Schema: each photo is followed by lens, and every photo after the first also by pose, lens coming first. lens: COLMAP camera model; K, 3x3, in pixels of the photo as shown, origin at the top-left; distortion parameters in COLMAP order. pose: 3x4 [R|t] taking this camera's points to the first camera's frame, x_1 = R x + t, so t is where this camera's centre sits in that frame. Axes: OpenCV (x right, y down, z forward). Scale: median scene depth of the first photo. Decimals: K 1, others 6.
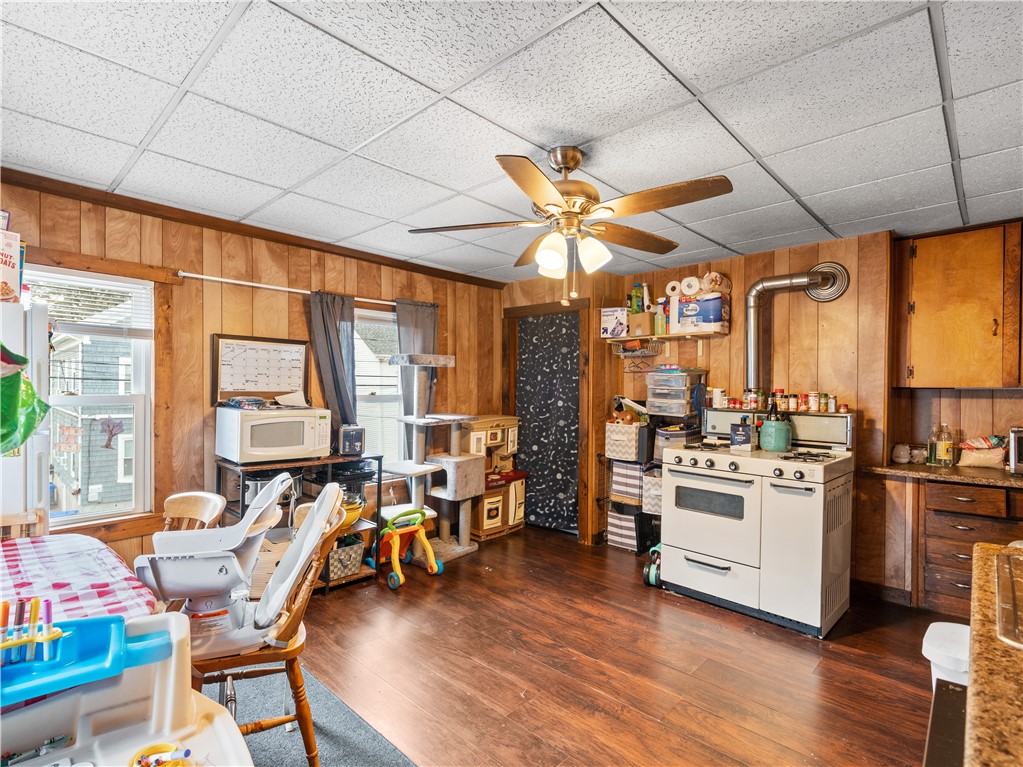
lens RADIAL K [[520.0, 0, 503.8], [0, 520.0, 389.8], [0, 0, 1]] dist [-0.007622, 0.000167]
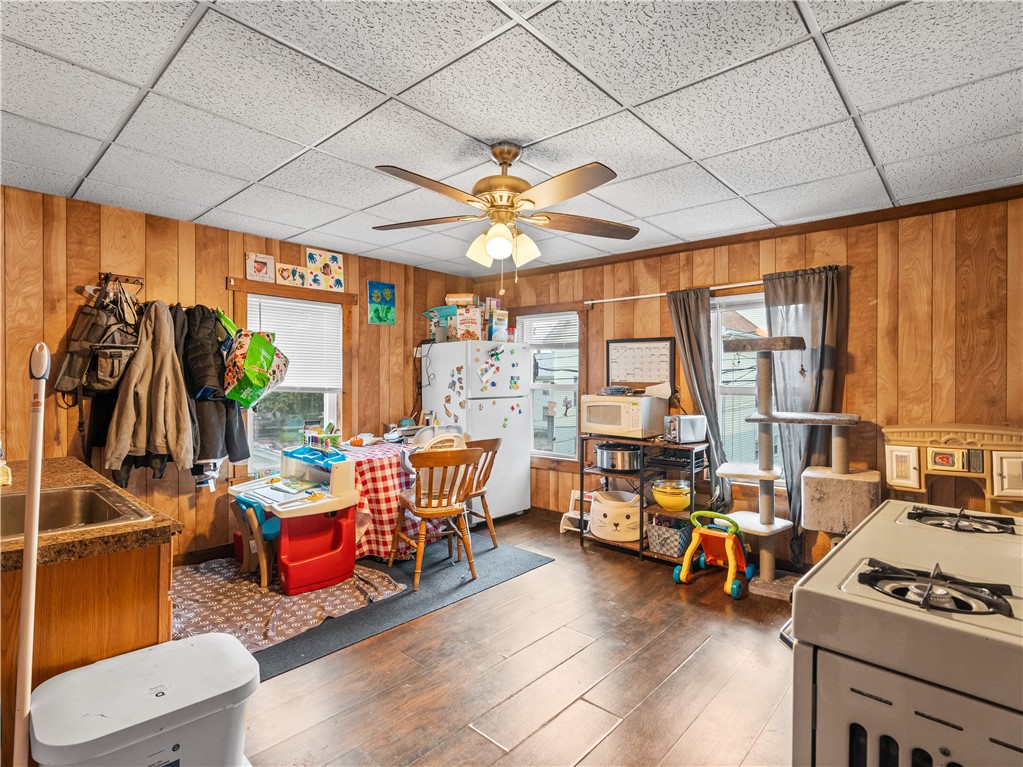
lens RADIAL K [[520.0, 0, 508.7], [0, 520.0, 380.3], [0, 0, 1]] dist [-0.007622, 0.000167]
pose [[0.035100, -0.003091, -0.999379, 0.724300], [-0.003134, 0.999990, -0.003203, 0.003057], [0.999379, 0.003245, 0.035090, 0.616527]]
